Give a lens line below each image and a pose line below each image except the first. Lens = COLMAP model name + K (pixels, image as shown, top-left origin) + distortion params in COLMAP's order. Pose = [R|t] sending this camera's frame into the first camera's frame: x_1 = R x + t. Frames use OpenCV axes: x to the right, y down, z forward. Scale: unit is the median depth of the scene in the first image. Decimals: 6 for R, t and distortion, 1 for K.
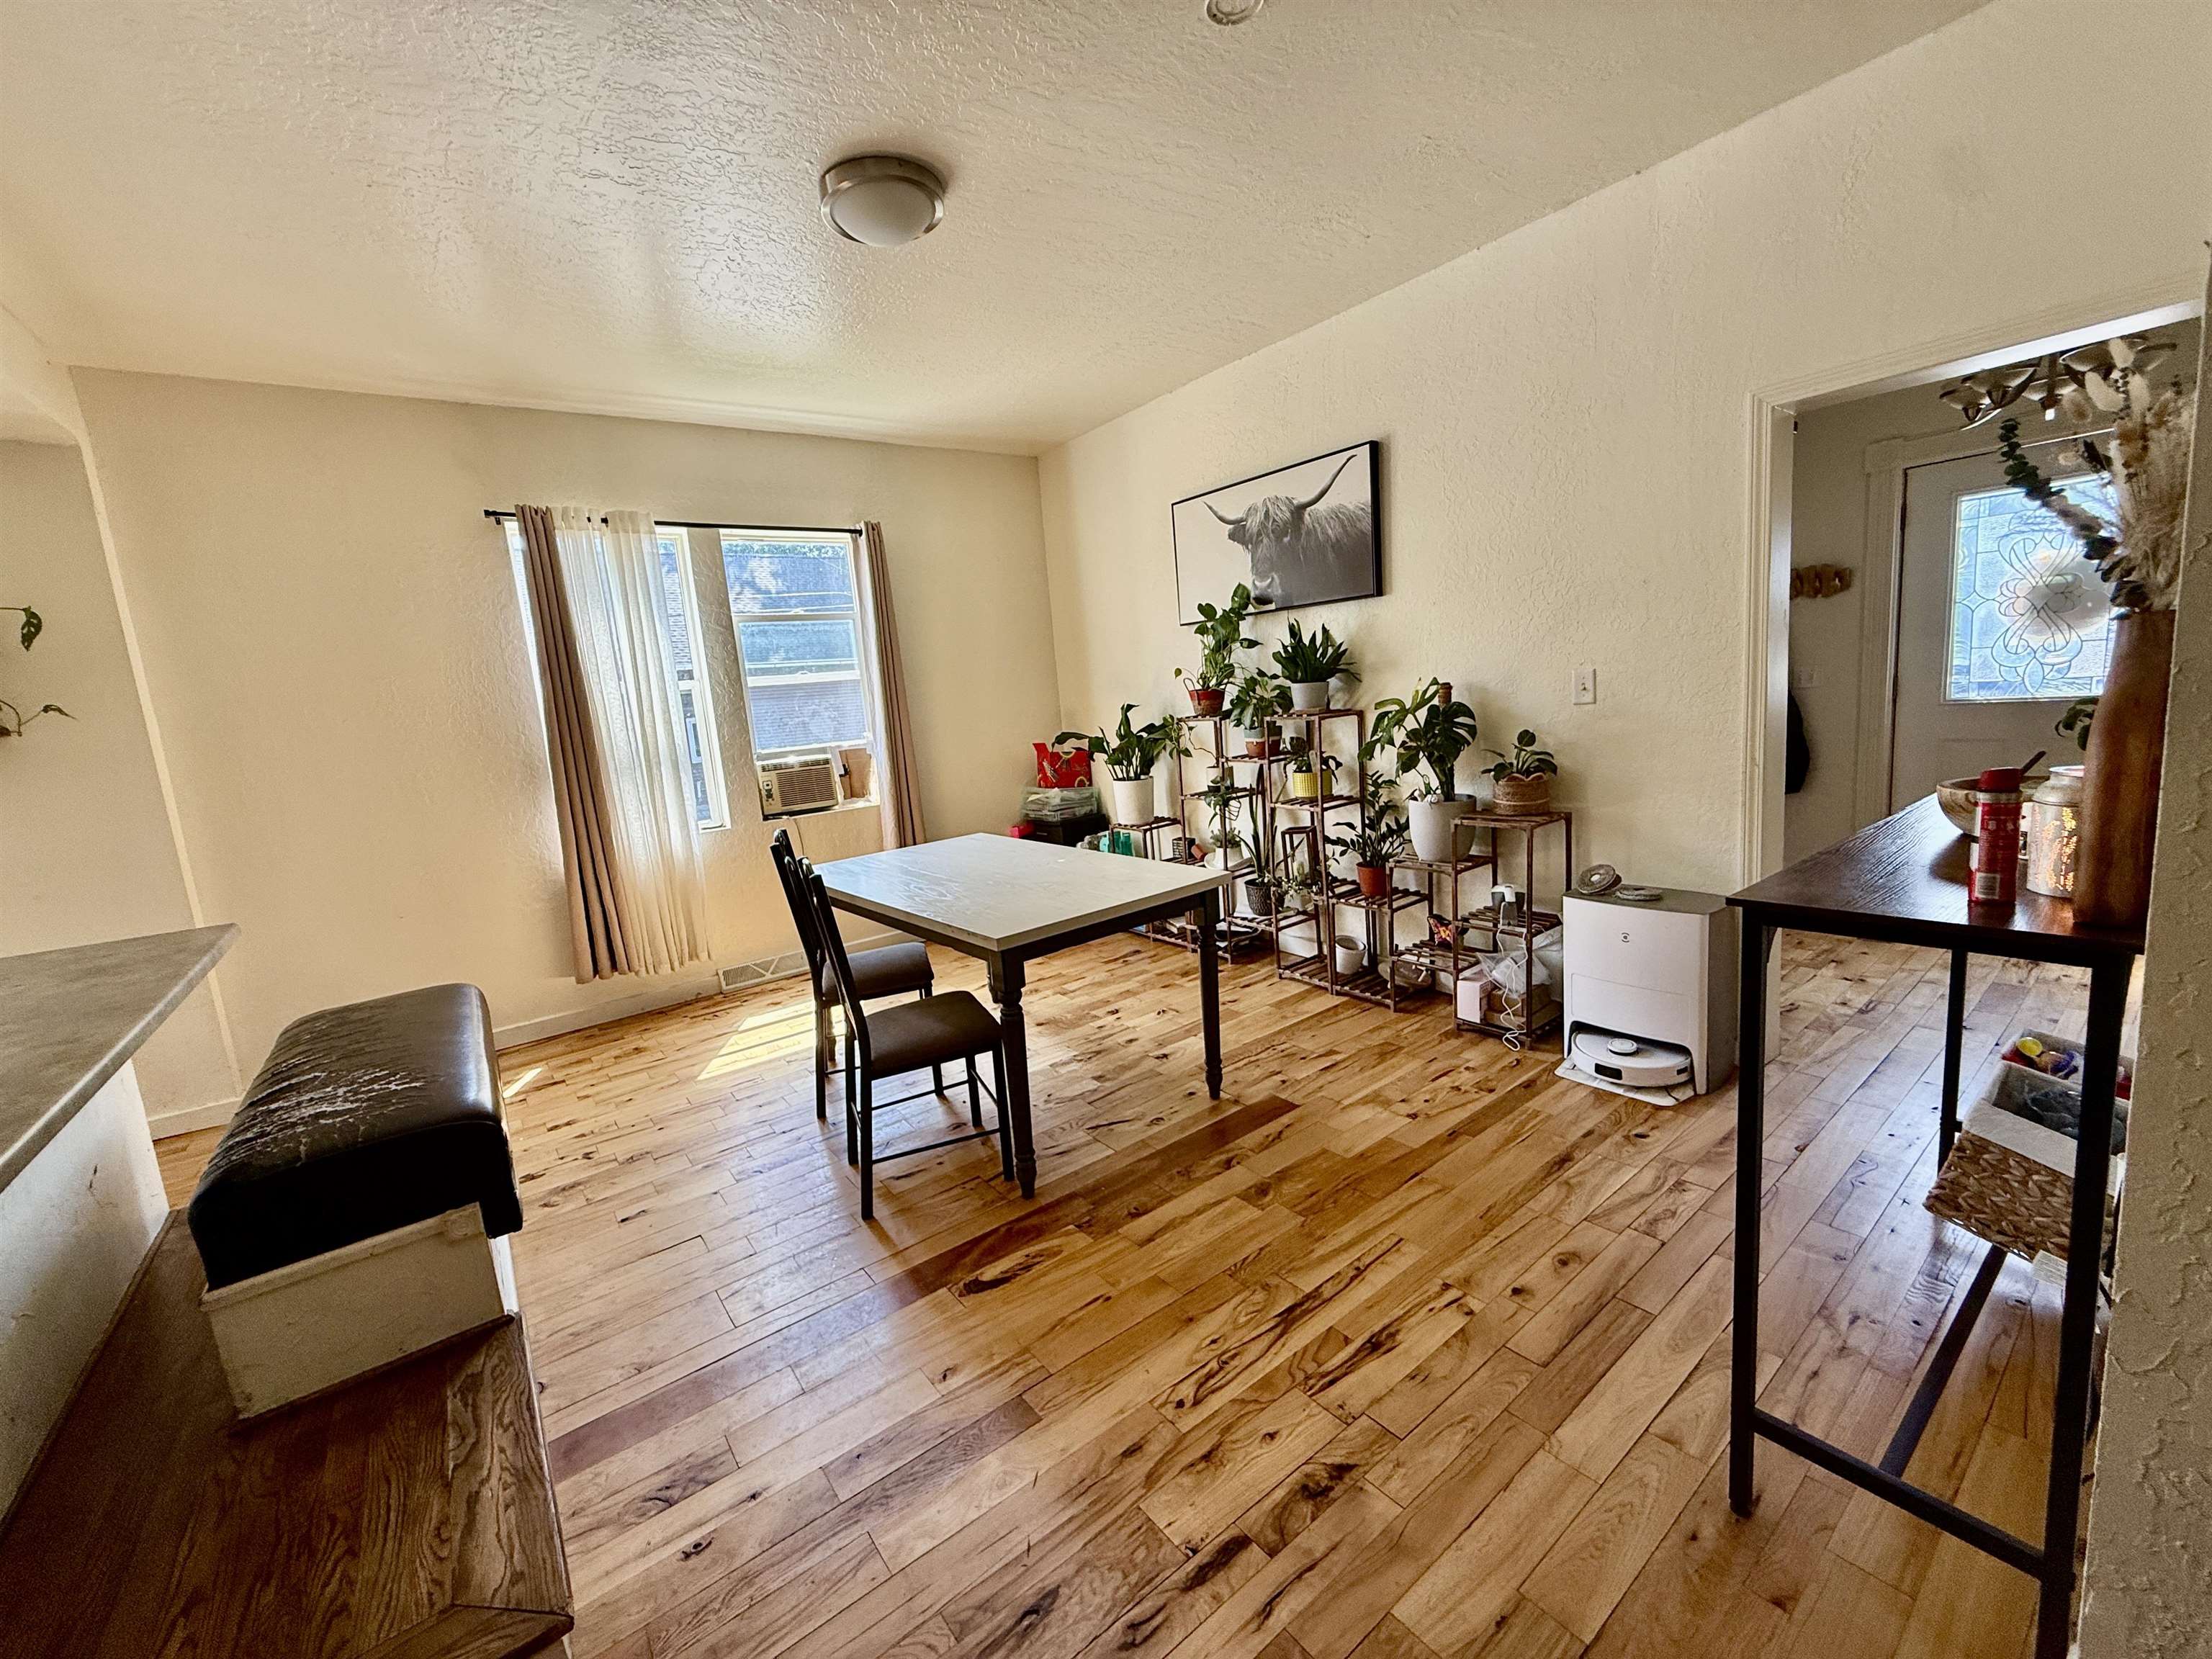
lens RADIAL K [[882.6, 0, 1106.0], [0, 882.6, 829.5], [0, 0, 1]] dist [-0.011097, 0.000434]
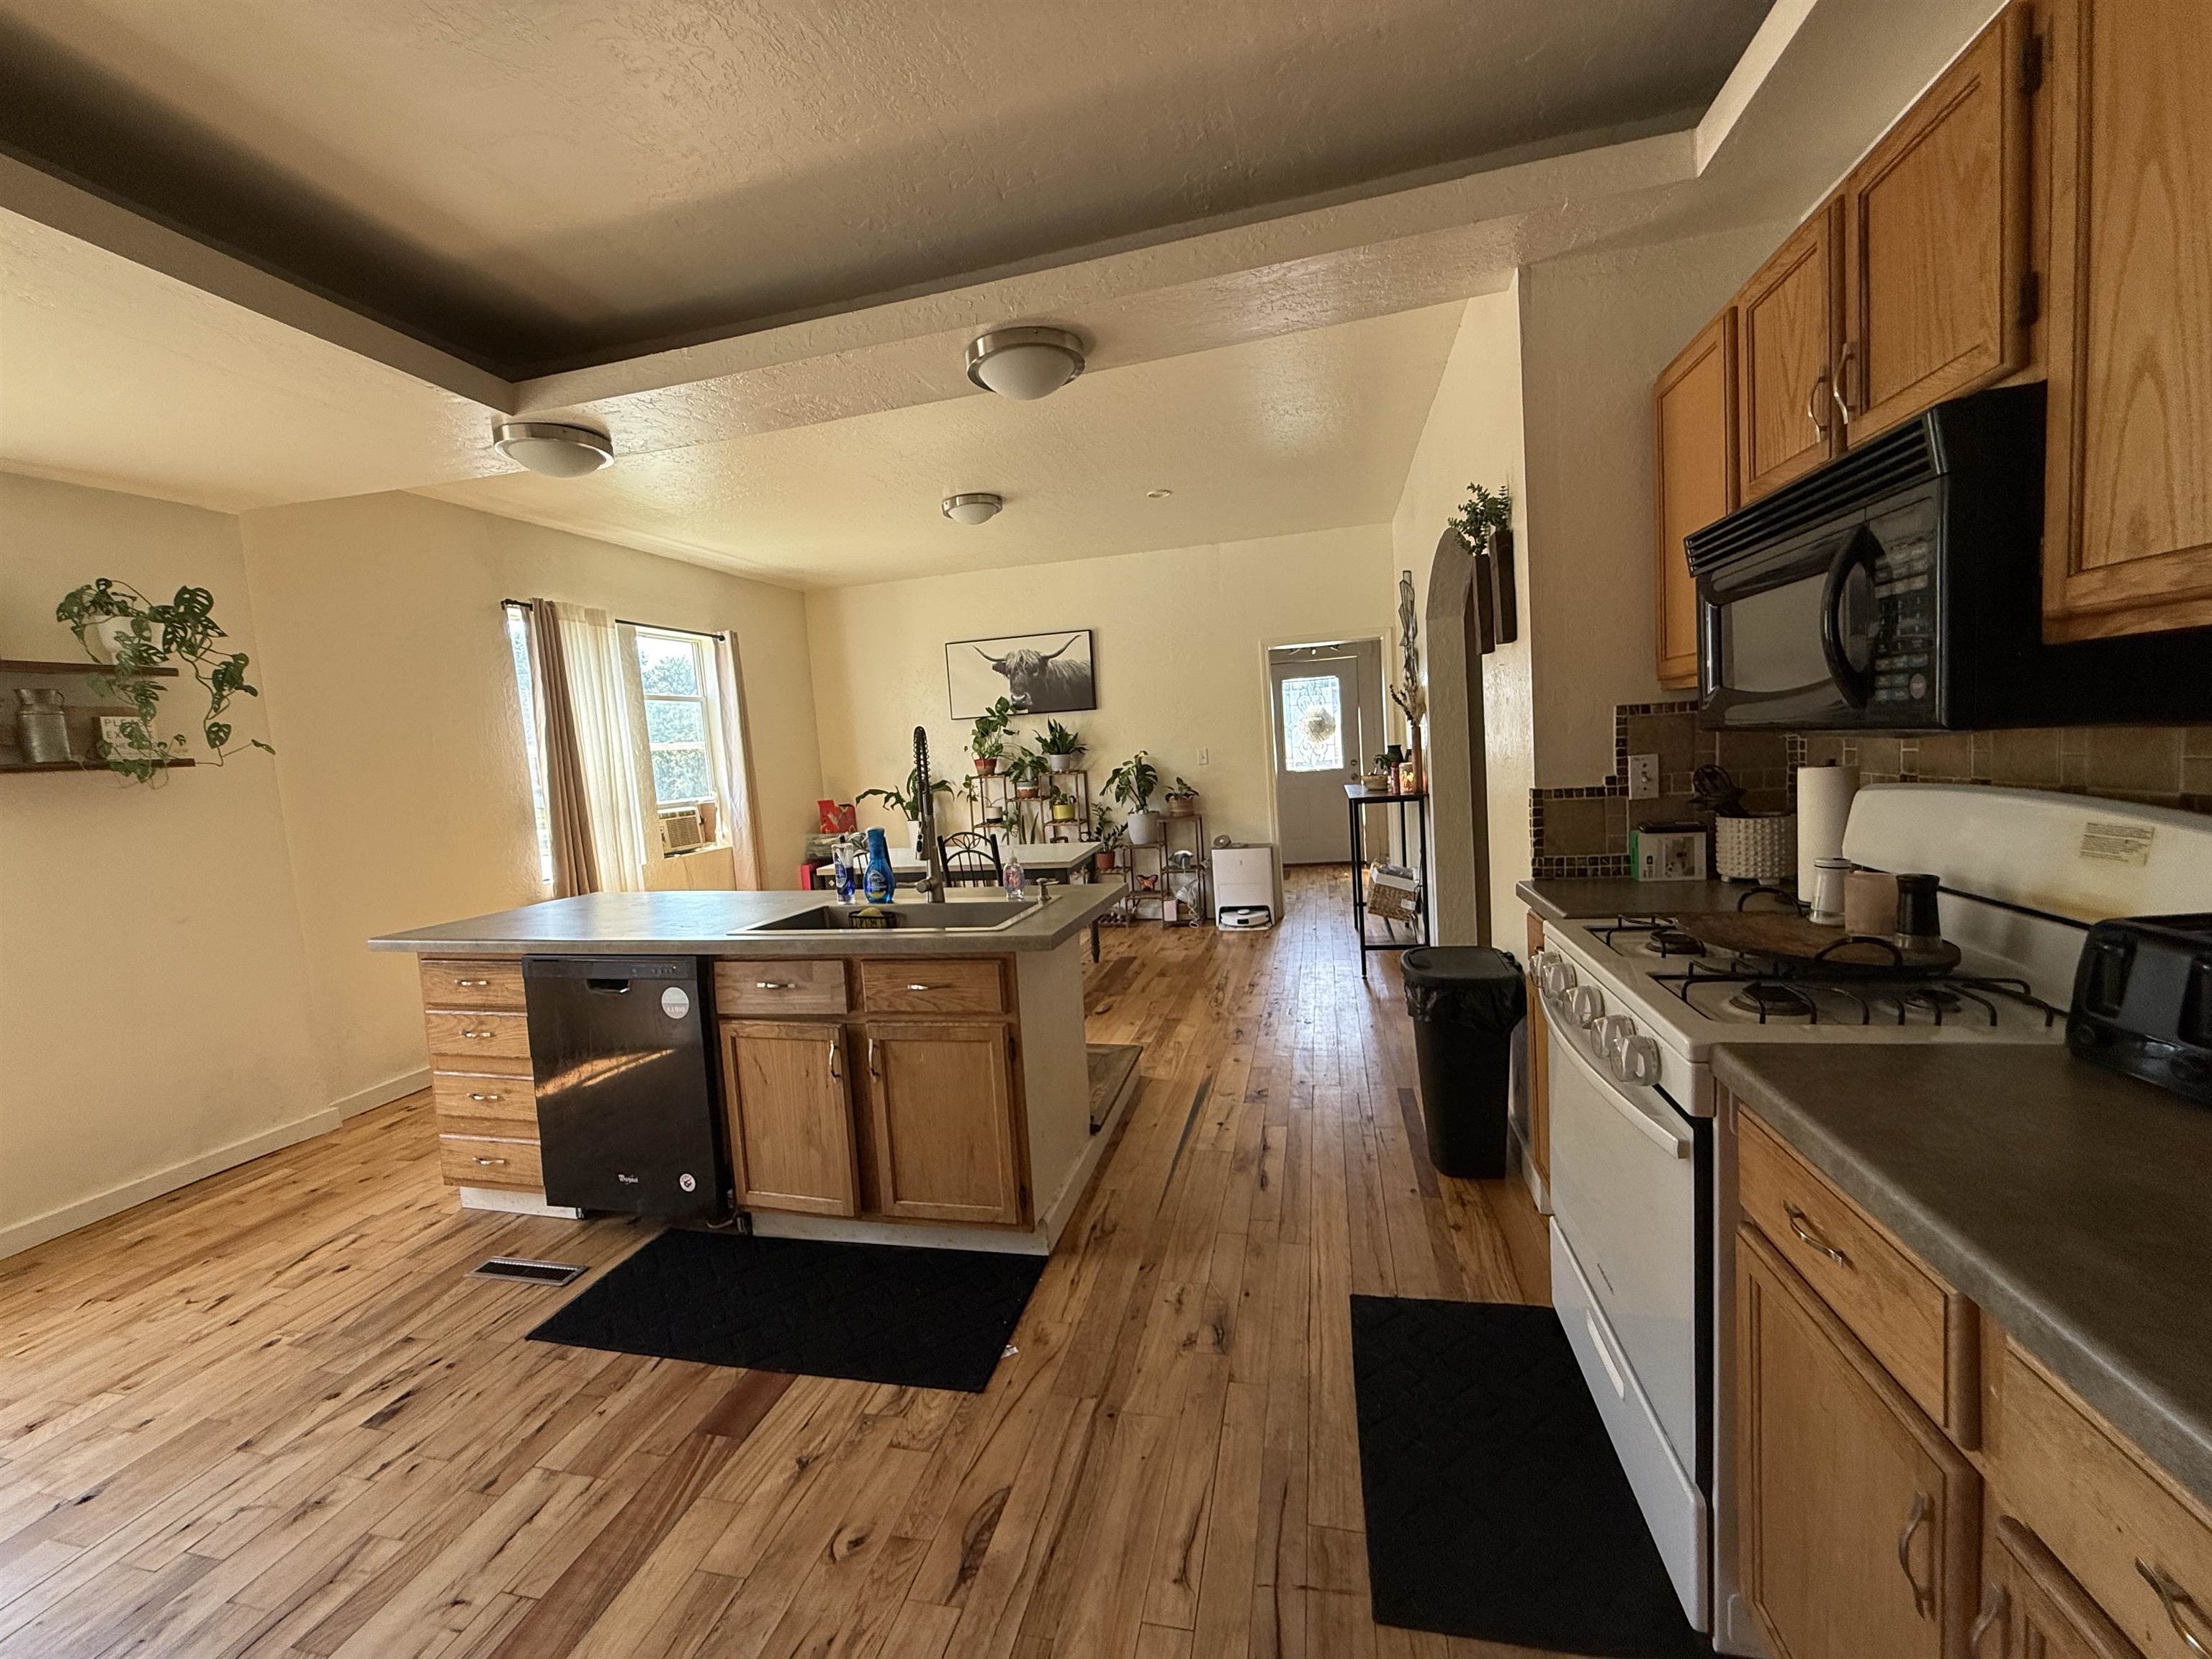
lens RADIAL K [[882.6, 0, 1106.0], [0, 882.6, 829.5], [0, 0, 1]] dist [-0.011097, 0.000434]
pose [[0.777131, -0.028341, 0.628701, -0.822630], [0.100843, 0.991685, -0.079946, 0.134342], [-0.621207, 0.125529, 0.773527, -0.415976]]
